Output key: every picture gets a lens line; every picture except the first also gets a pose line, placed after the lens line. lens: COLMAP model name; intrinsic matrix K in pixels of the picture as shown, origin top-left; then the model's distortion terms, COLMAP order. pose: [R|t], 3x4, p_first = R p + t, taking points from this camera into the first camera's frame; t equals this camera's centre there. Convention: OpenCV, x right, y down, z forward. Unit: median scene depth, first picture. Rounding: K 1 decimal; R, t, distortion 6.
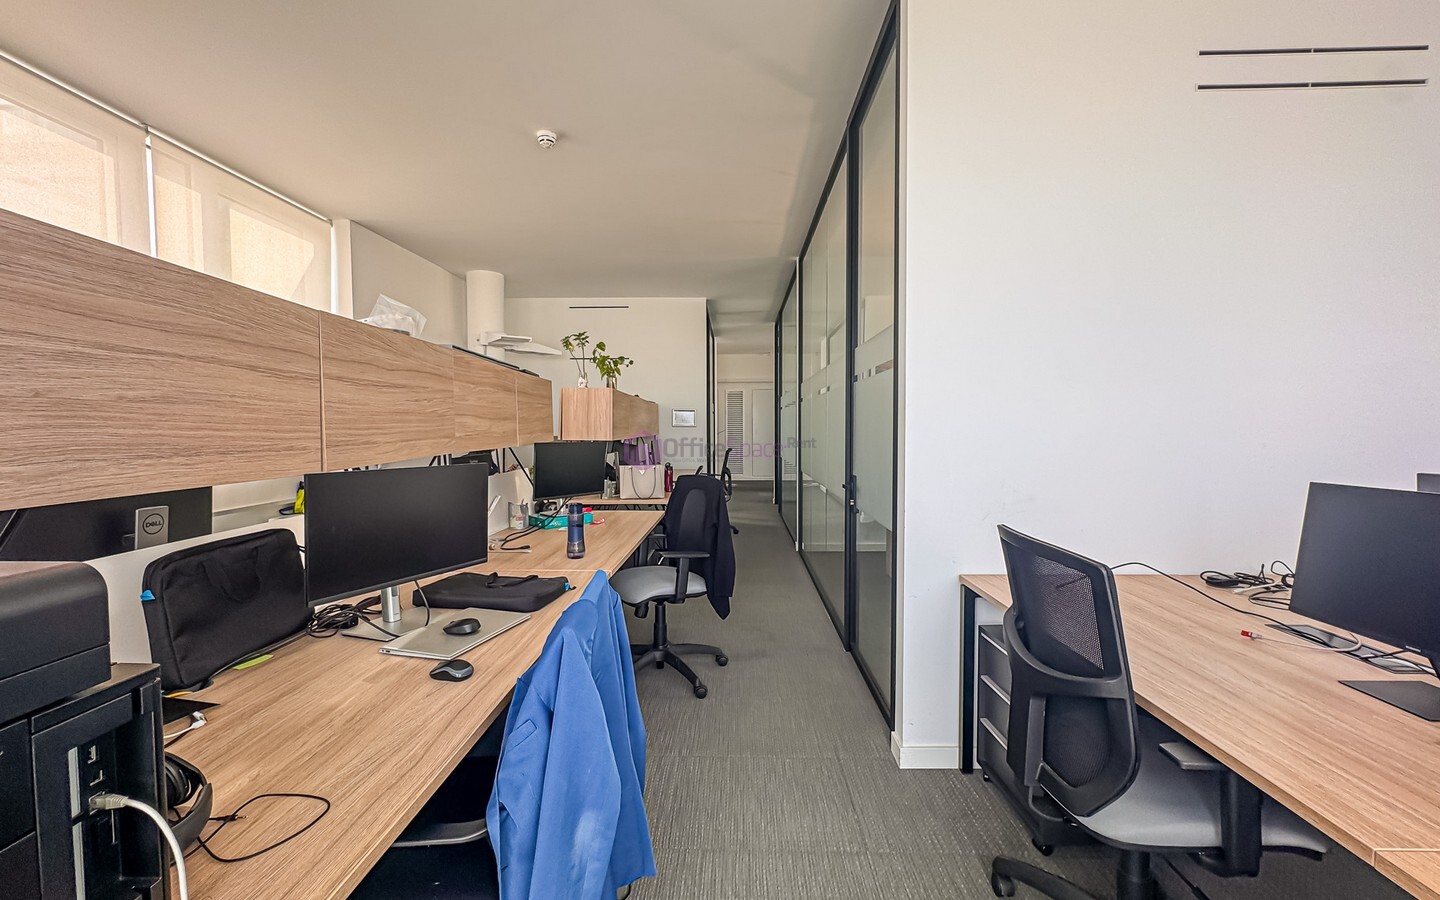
lens RADIAL K [[574.1, 0, 713.1], [0, 574.1, 442.9], [0, 0, 1]] dist [-0.001737, -0.000356]
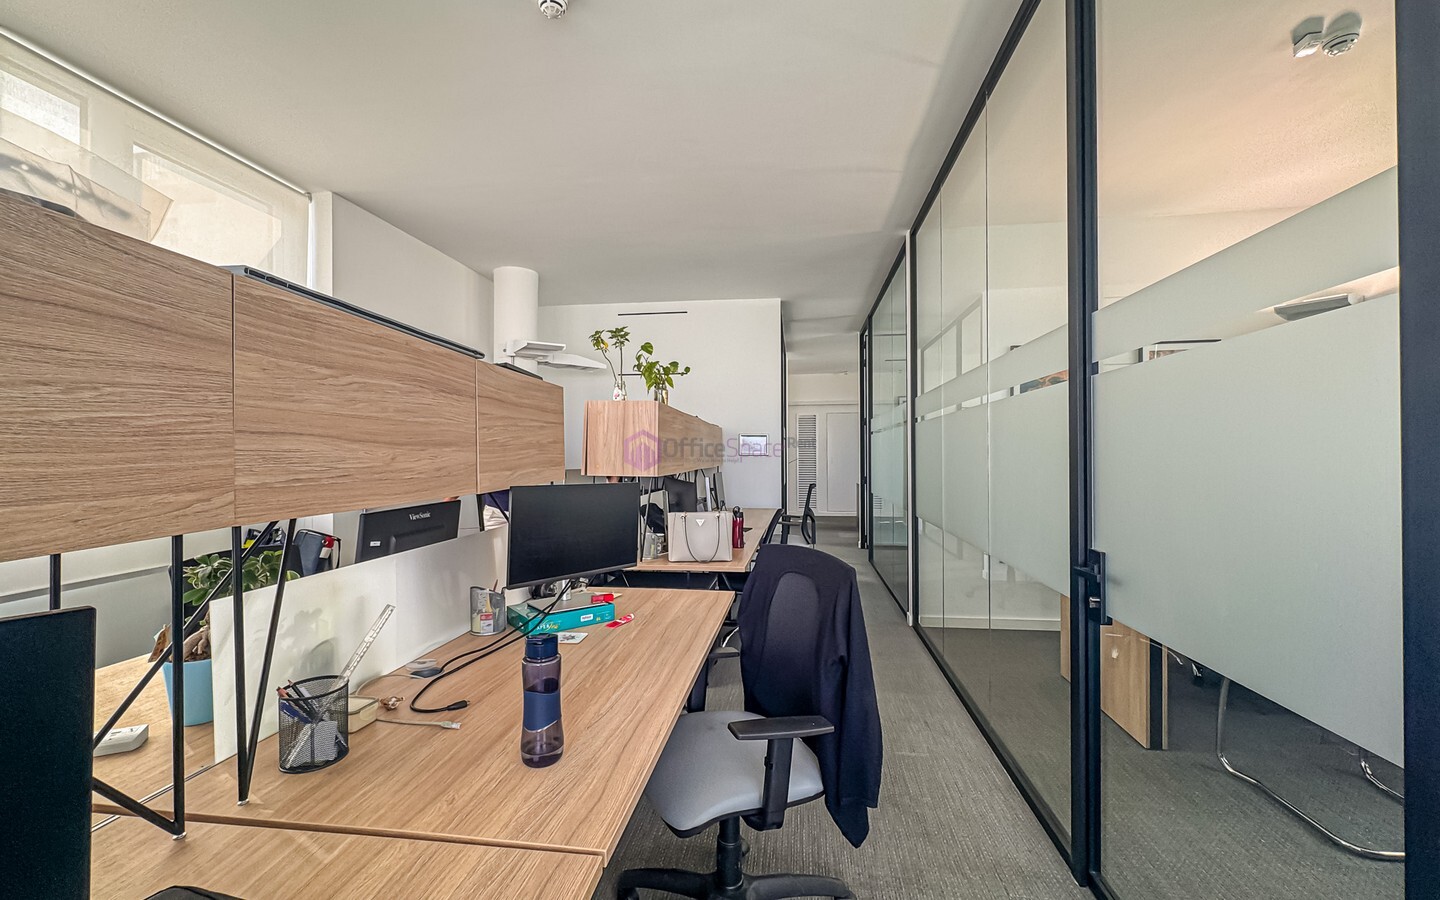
lens RADIAL K [[574.1, 0, 727.9], [0, 574.1, 457.5], [0, 0, 1]] dist [-0.001737, -0.000356]
pose [[0.996586, 0.000898, -0.082558, -0.029273], [-0.002778, 0.999739, -0.022667, -0.009961], [0.082517, 0.022819, 0.996328, 0.271767]]
